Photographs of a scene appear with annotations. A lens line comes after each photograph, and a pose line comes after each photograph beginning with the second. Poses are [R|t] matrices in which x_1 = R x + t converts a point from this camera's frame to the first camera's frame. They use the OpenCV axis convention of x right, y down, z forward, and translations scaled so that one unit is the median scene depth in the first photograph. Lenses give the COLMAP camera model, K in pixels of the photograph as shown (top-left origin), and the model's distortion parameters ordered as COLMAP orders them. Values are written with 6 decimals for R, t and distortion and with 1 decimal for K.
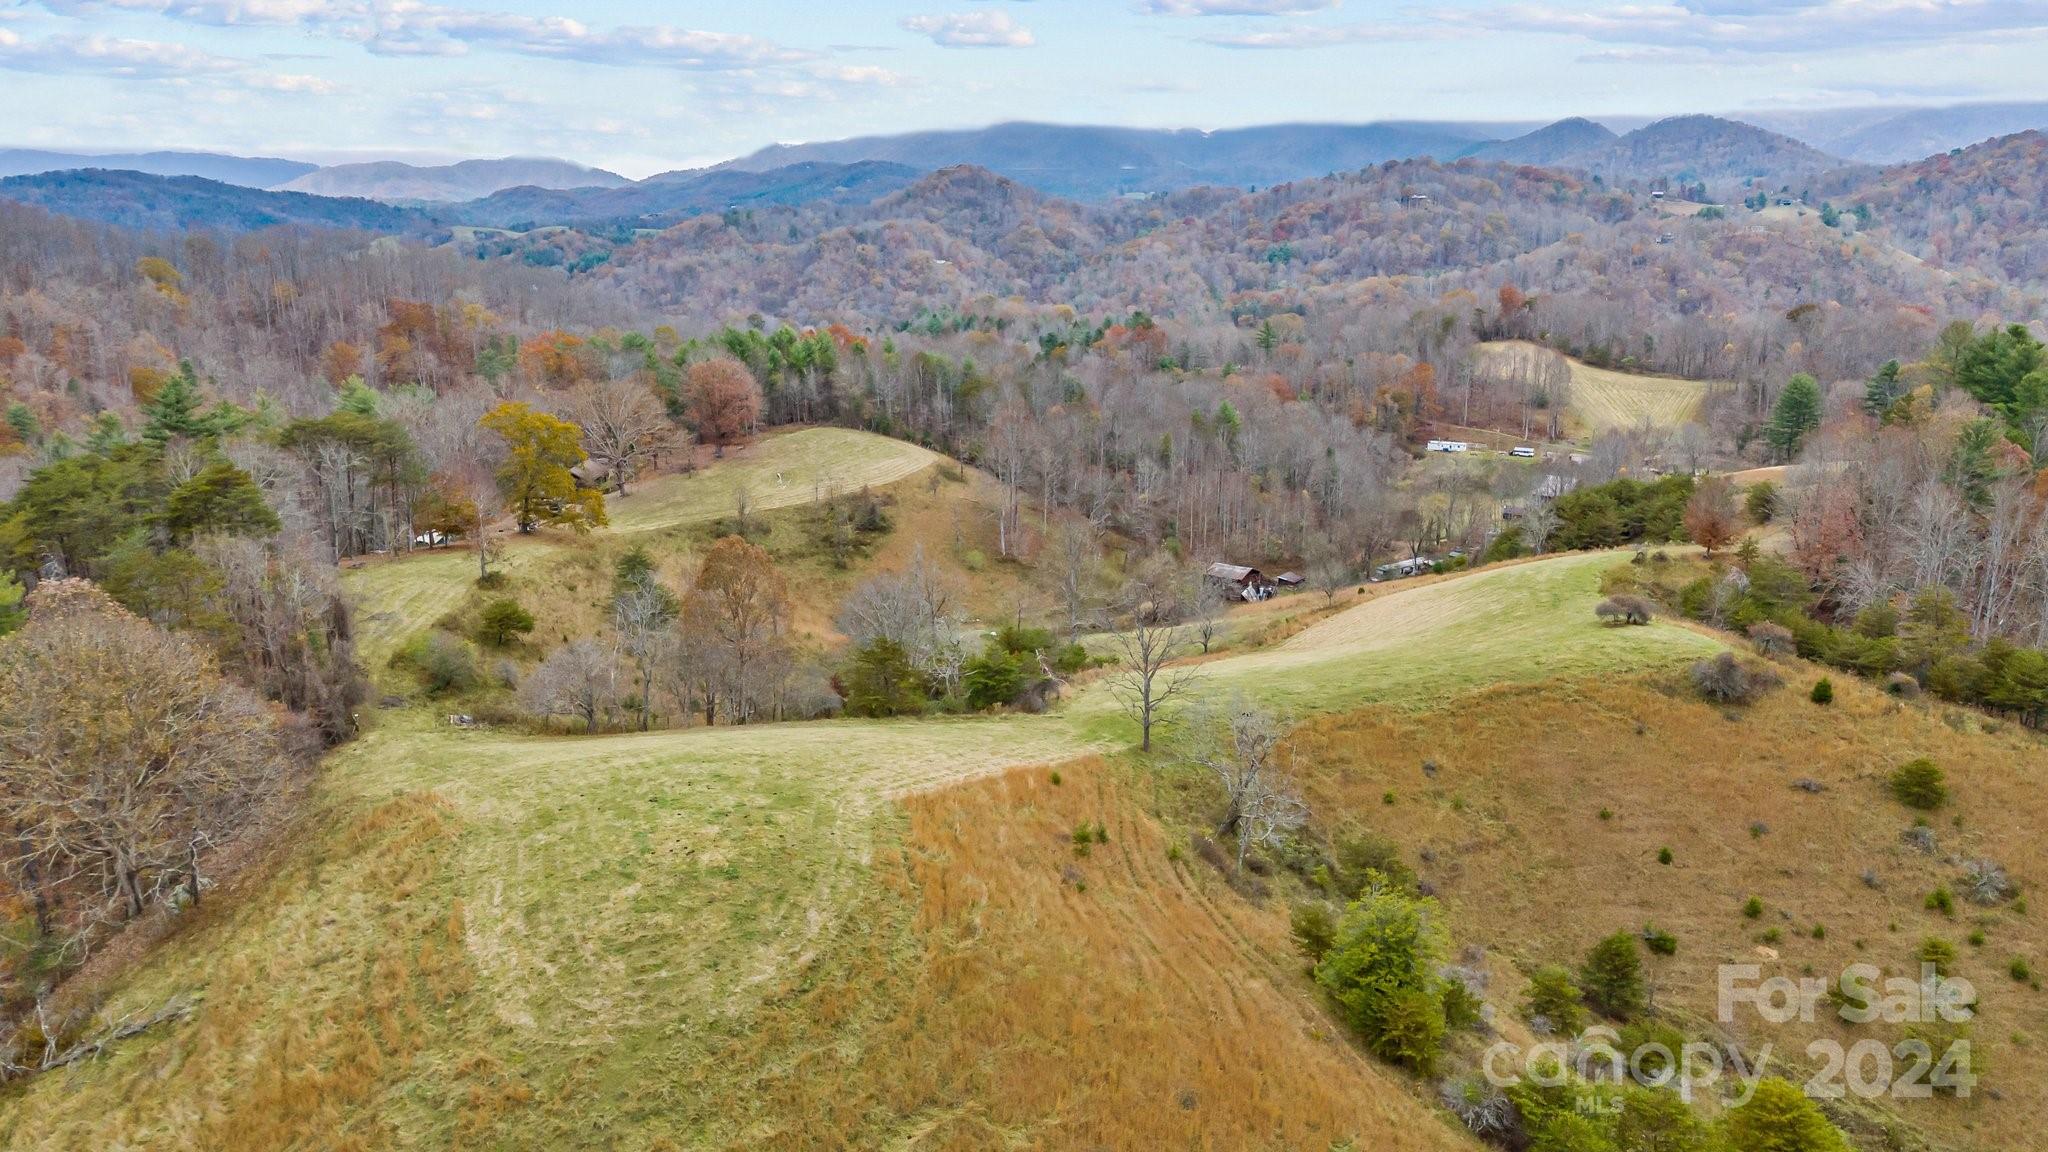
lens RADIAL K [[1514.7, 0, 1031.3], [0, 1514.7, 571.8], [0, 0, 1]] dist [0.080497, -0.067081]
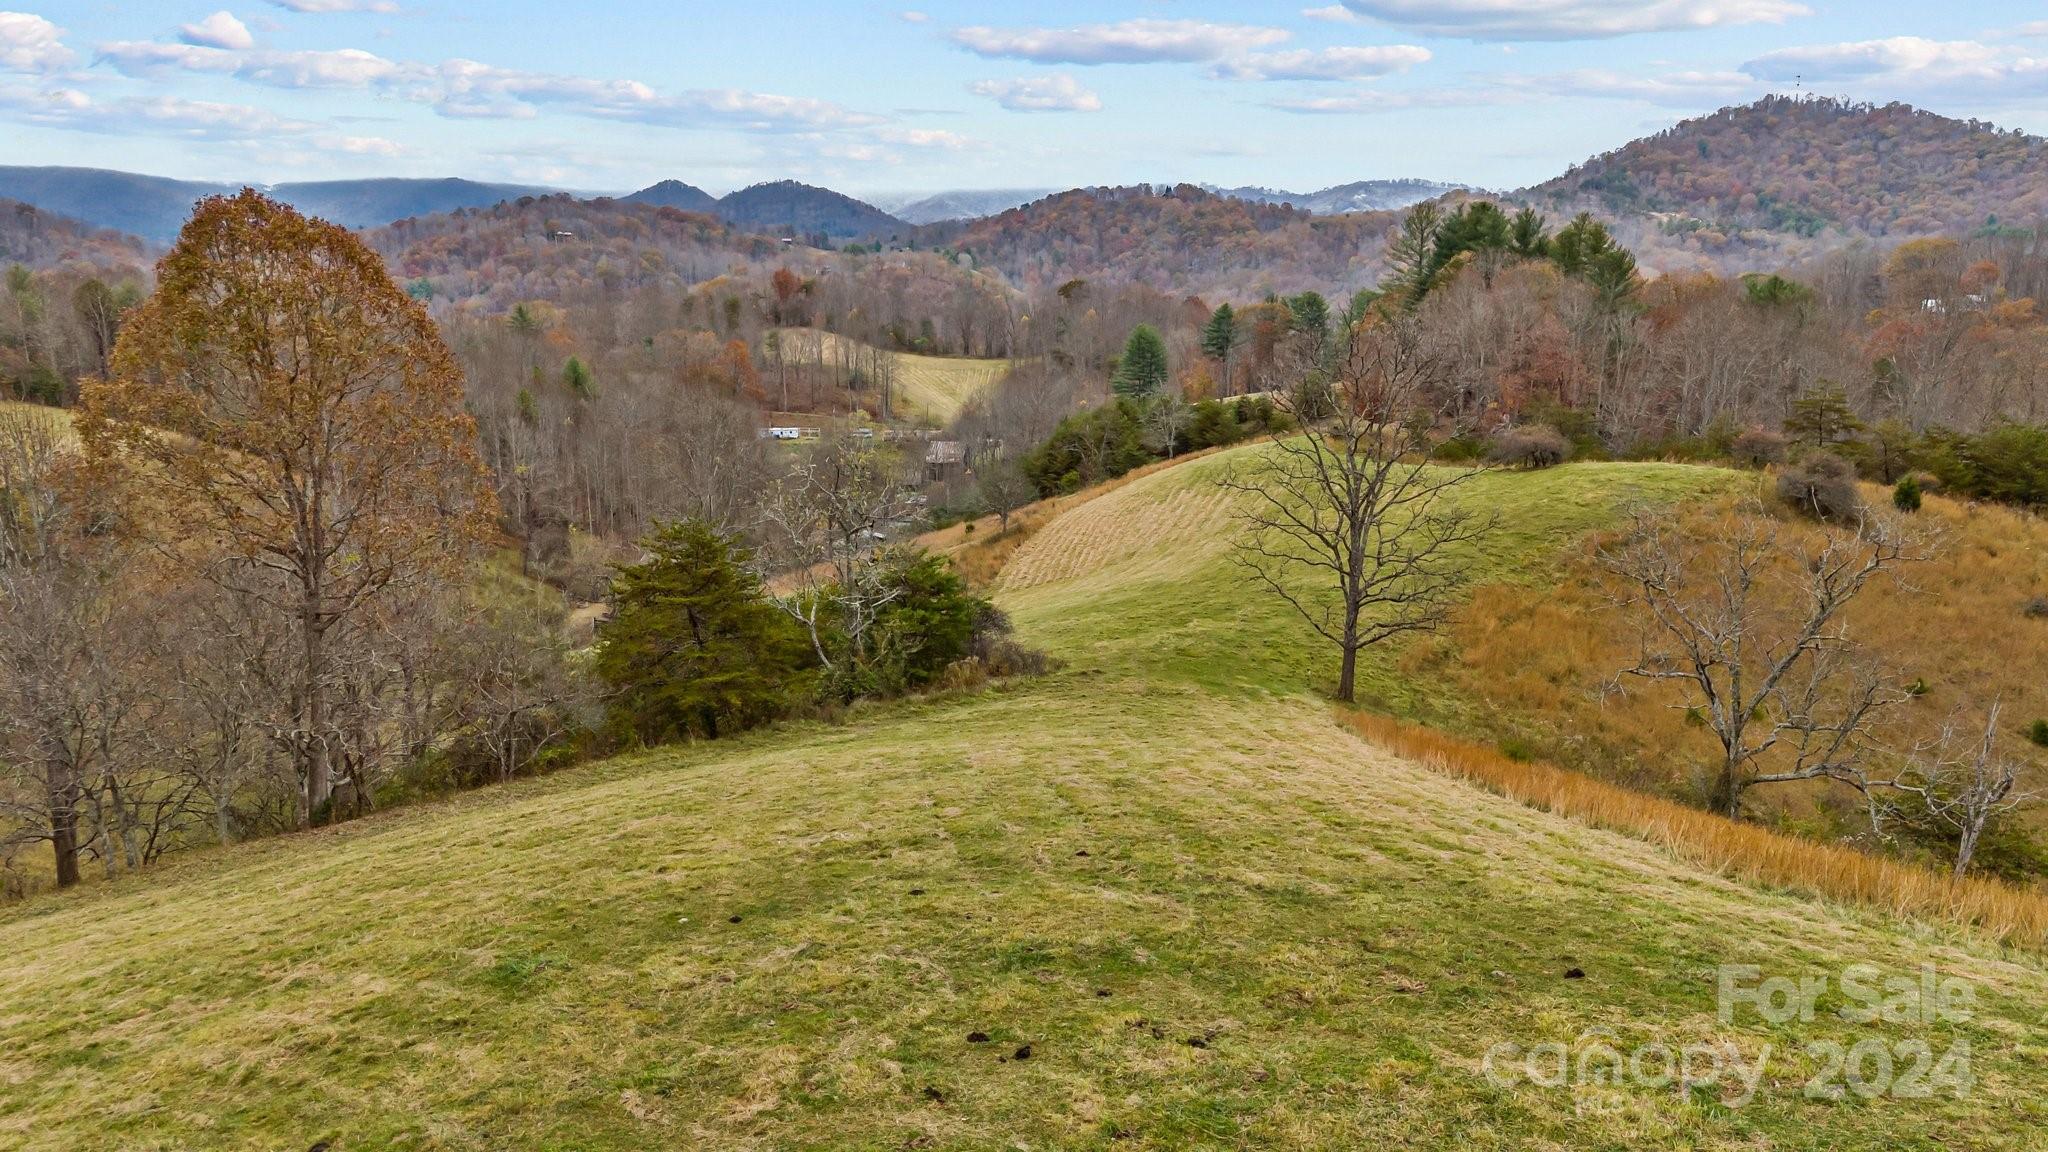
lens RADIAL K [[1510.0, 0, 1027.6], [0, 1510.0, 564.3], [0, 0, 1]] dist [0.079045, -0.067313]
pose [[0.845170, -0.102261, 0.524624, -0.027201], [0.127212, 0.991808, -0.011613, 0.008245], [-0.519139, 0.076553, 0.851255, 0.077447]]
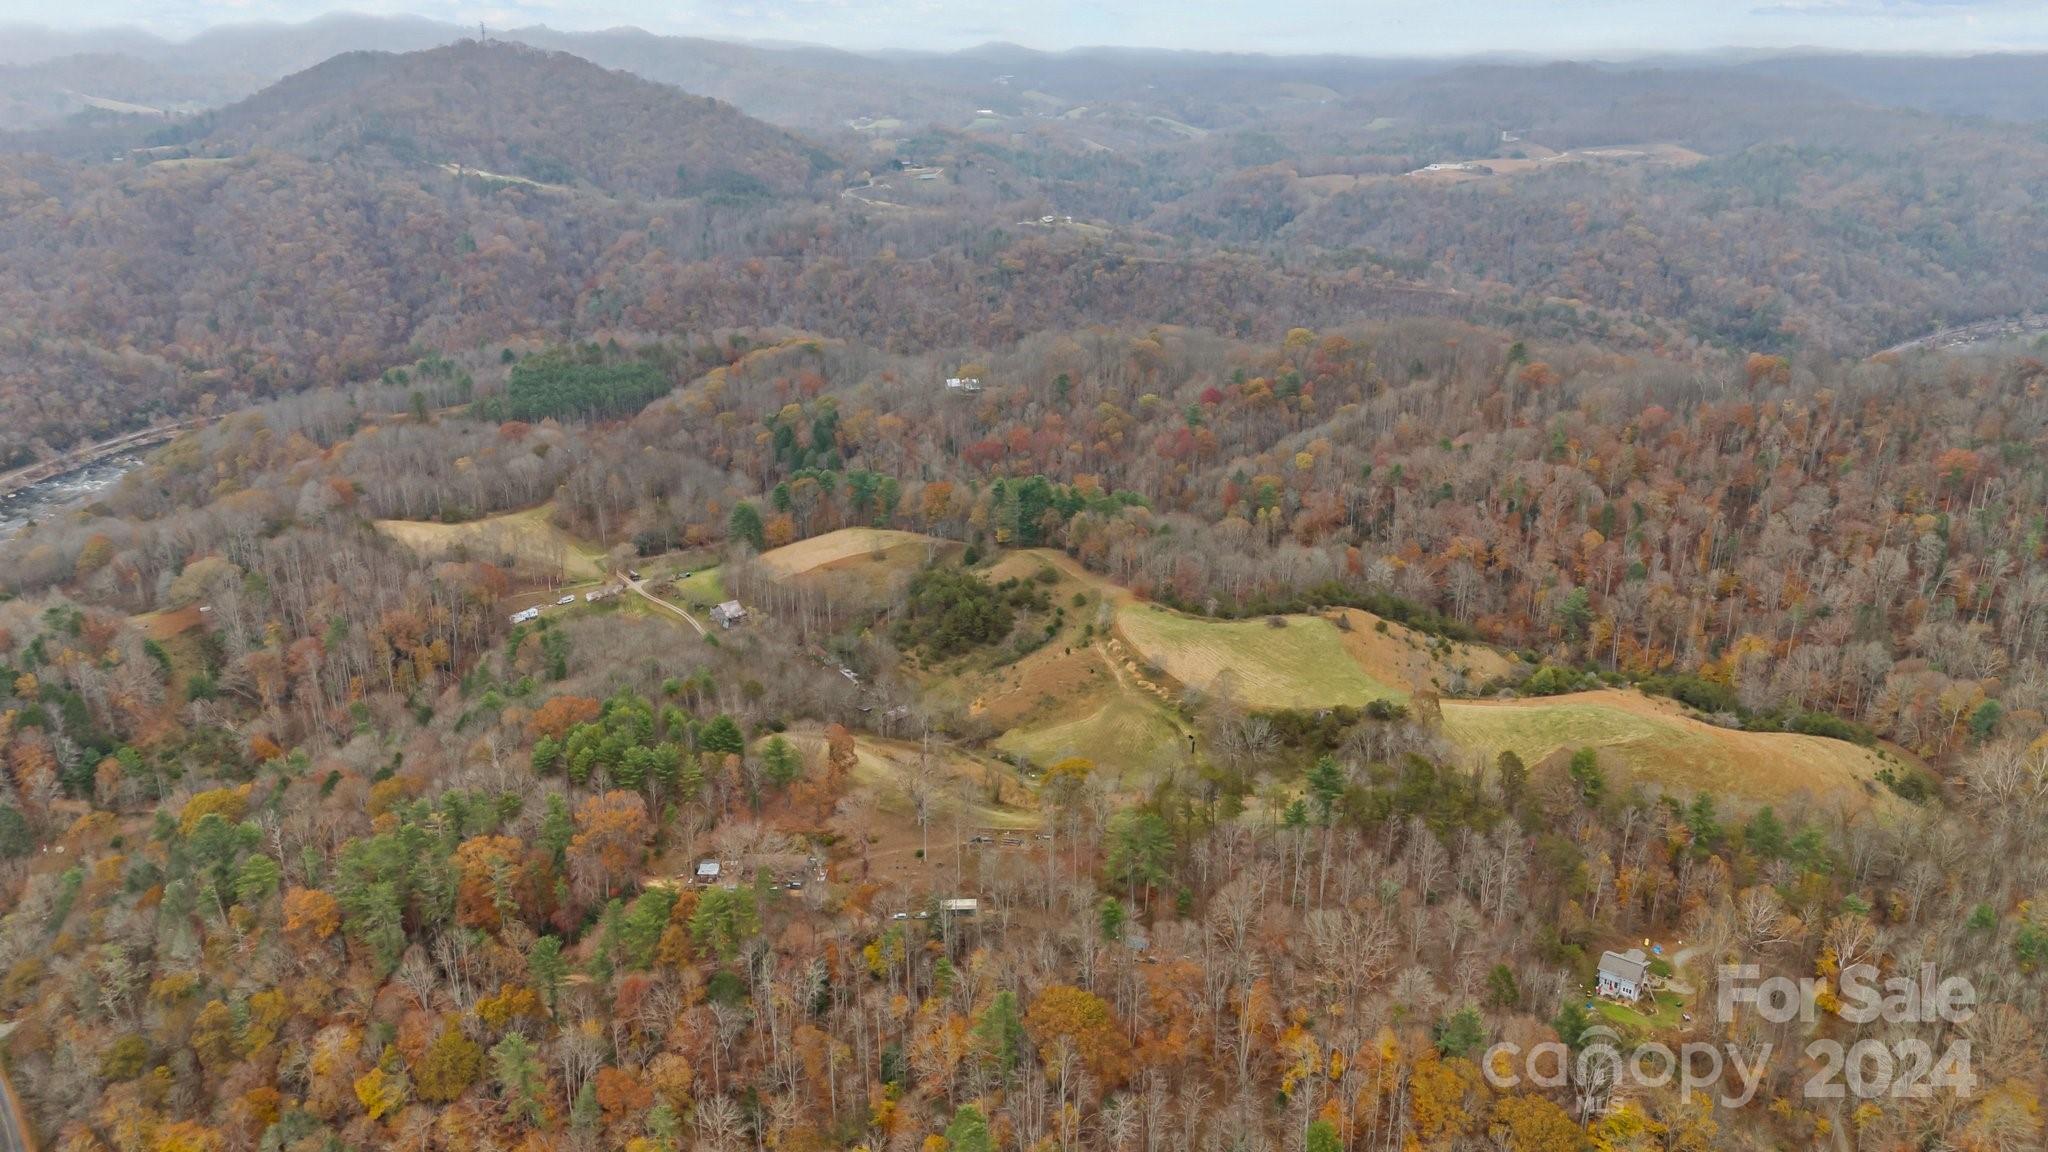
lens RADIAL K [[1510.0, 0, 1027.6], [0, 1510.0, 564.3], [0, 0, 1]] dist [0.079045, -0.067313]
pose [[0.095381, -0.321224, 0.942188, -0.361985], [0.245979, 0.924756, 0.290380, -0.158403], [-0.964571, 0.204062, 0.167218, 0.141846]]
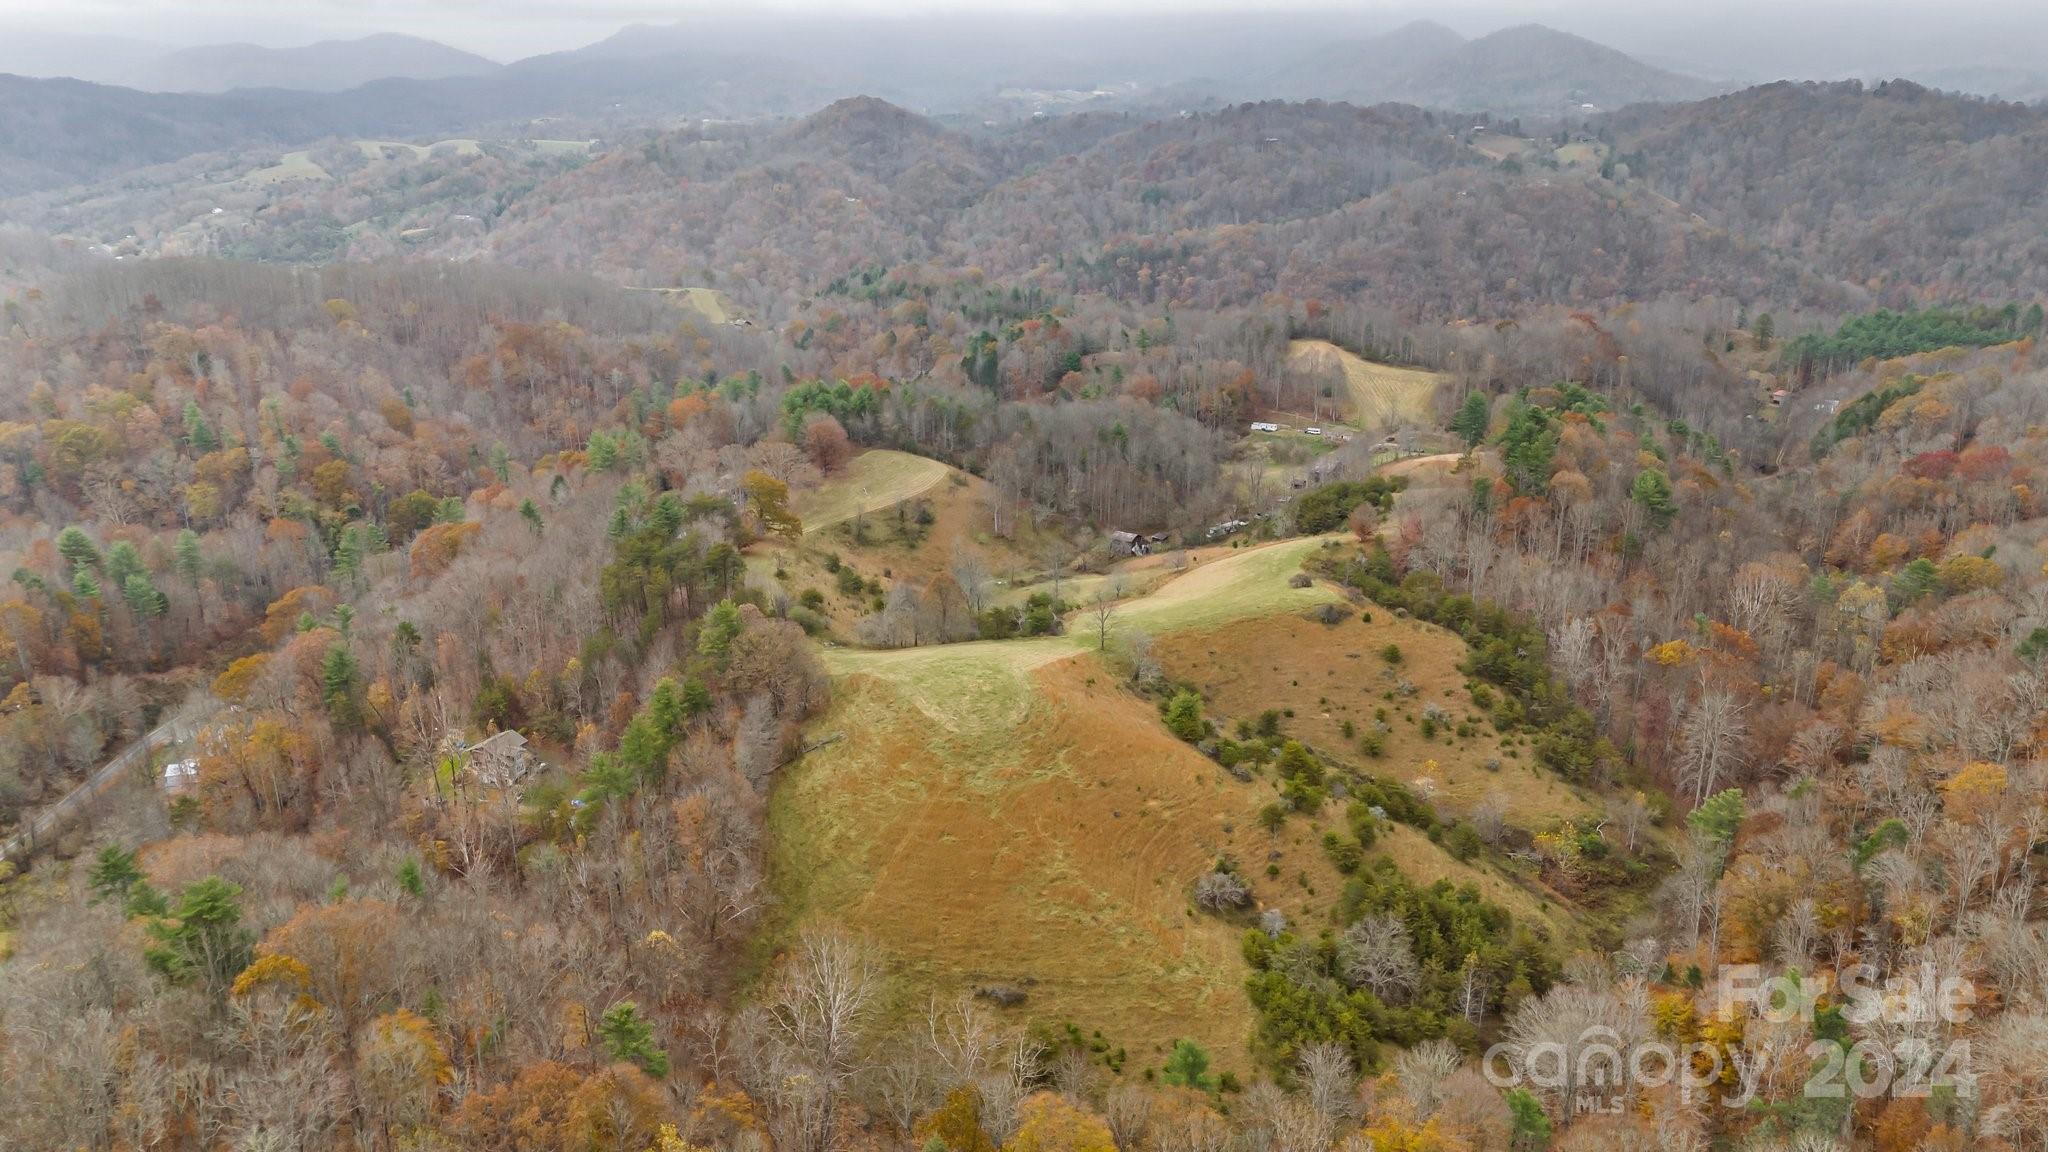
lens RADIAL K [[1510.0, 0, 1027.6], [0, 1510.0, 564.3], [0, 0, 1]] dist [0.079045, -0.067313]
pose [[0.996748, -0.023842, 0.076973, -0.028655], [0.017891, 0.996863, 0.077097, -0.026525], [-0.078570, -0.075469, 0.994048, -0.178786]]
